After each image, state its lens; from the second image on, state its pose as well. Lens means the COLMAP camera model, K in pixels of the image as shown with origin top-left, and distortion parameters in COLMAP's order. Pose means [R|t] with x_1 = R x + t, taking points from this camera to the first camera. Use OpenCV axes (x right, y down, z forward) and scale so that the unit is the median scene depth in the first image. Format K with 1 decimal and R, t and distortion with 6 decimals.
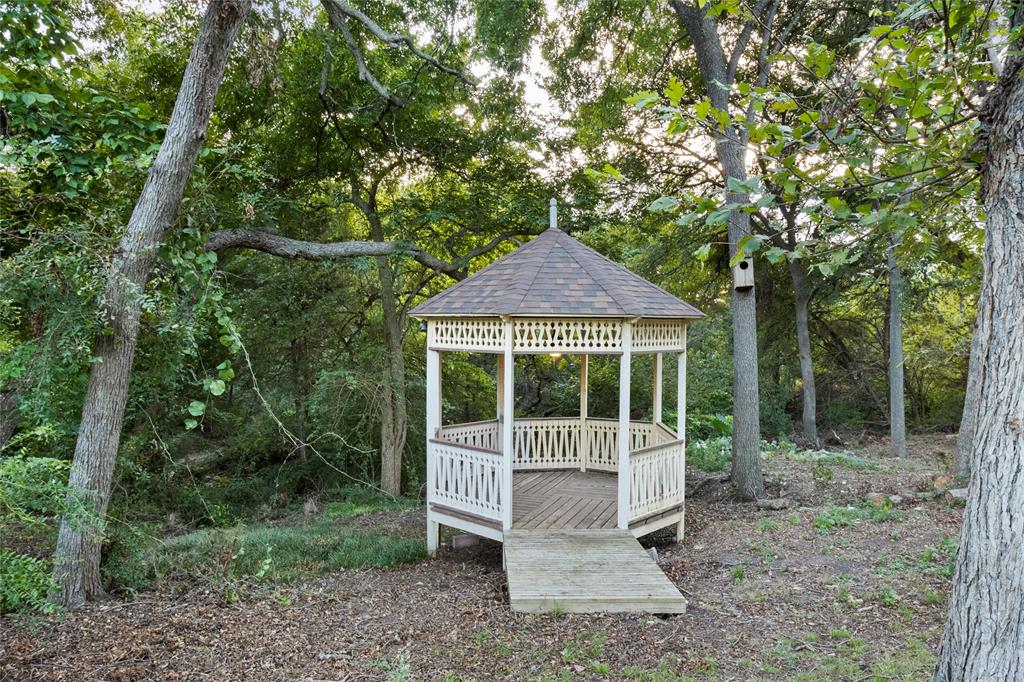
lens RADIAL K [[727.2, 0, 512.9], [0, 727.2, 341.3], [0, 0, 1]] dist [0.004745, -0.002199]
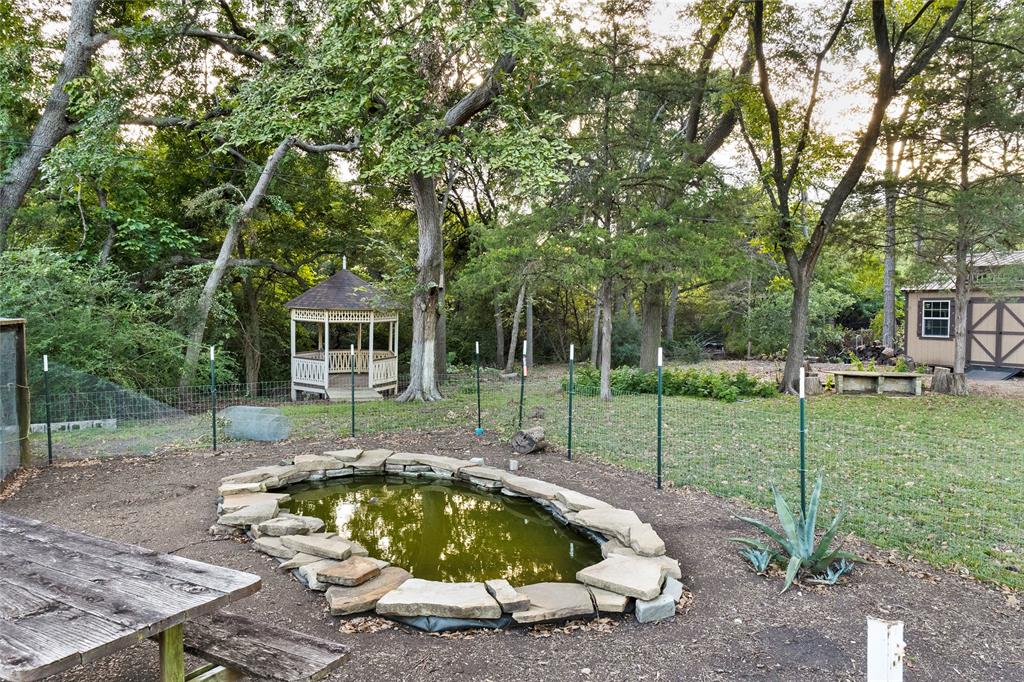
lens RADIAL K [[727.2, 0, 518.7], [0, 727.2, 337.4], [0, 0, 1]] dist [0.004745, -0.002199]
pose [[0.961582, -0.005524, 0.274463, -0.055015], [-0.012710, 0.997829, 0.064615, -0.099620], [-0.274224, -0.065621, 0.959424, -1.571325]]
